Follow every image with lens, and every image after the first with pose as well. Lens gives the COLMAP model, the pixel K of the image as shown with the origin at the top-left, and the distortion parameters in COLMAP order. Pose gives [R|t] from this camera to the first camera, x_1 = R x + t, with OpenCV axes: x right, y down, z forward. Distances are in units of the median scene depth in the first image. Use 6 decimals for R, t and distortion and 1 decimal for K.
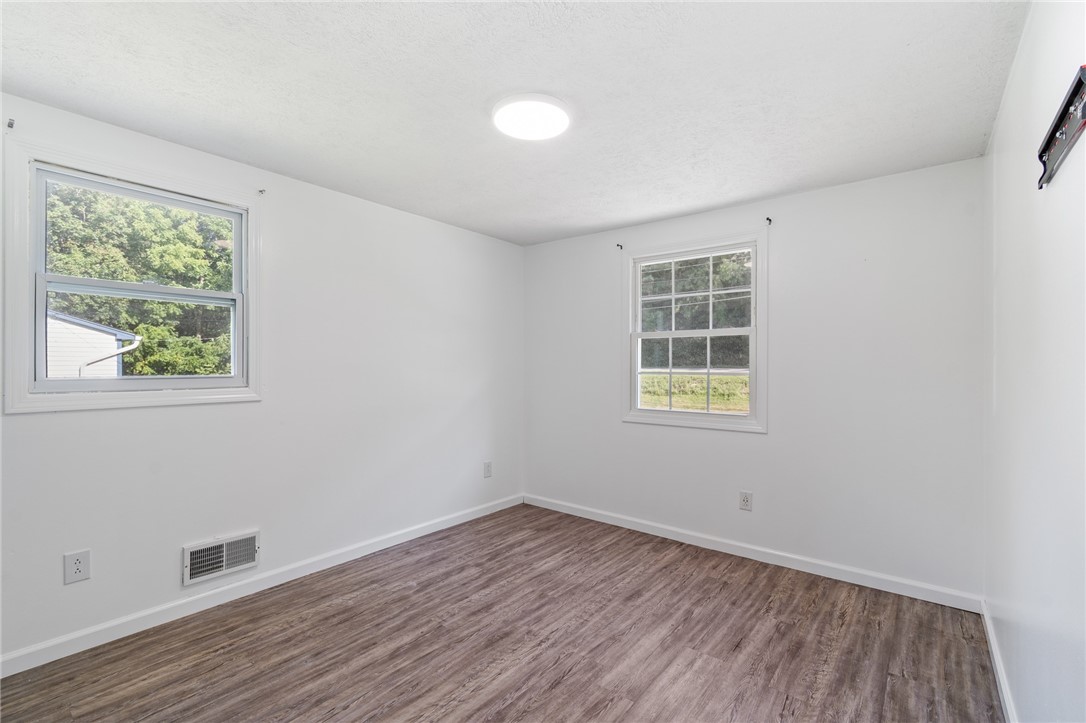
lens RADIAL K [[483.2, 0, 538.5], [0, 483.2, 363.6], [0, 0, 1]] dist [-0.004811, 0.000146]
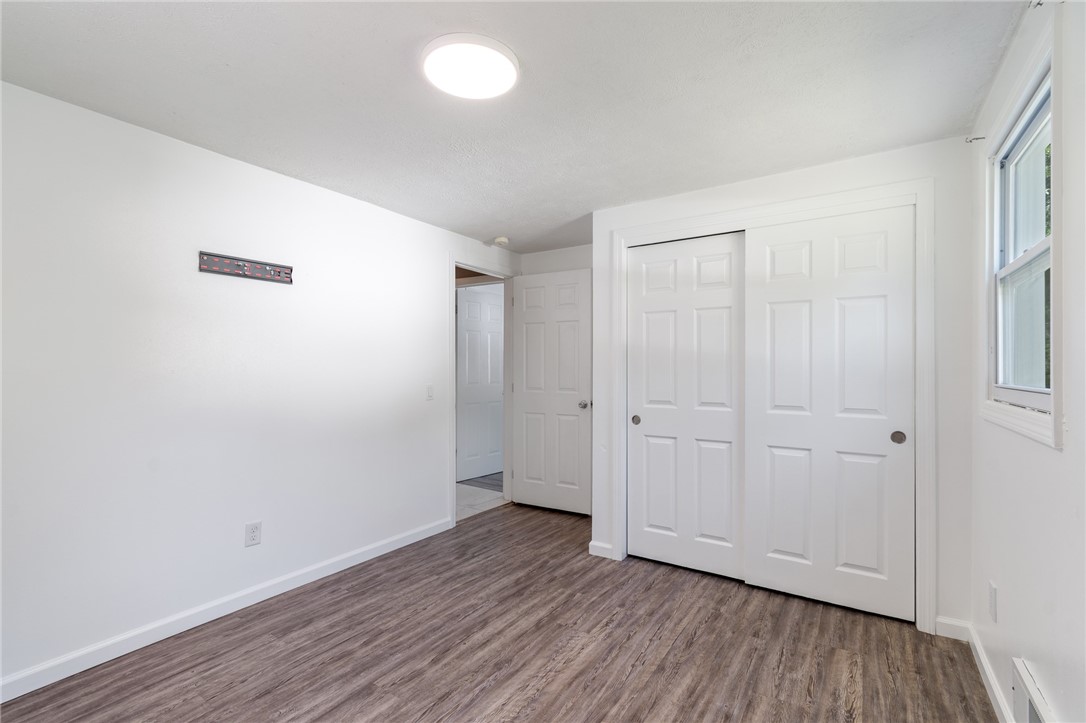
lens RADIAL K [[483.2, 0, 544.2], [0, 483.2, 366.4], [0, 0, 1]] dist [-0.004811, 0.000146]
pose [[-0.995194, -0.006232, -0.097726, -0.065978], [-0.005798, 0.999972, -0.004724, 0.005185], [0.097753, -0.004135, -0.995202, 1.985944]]
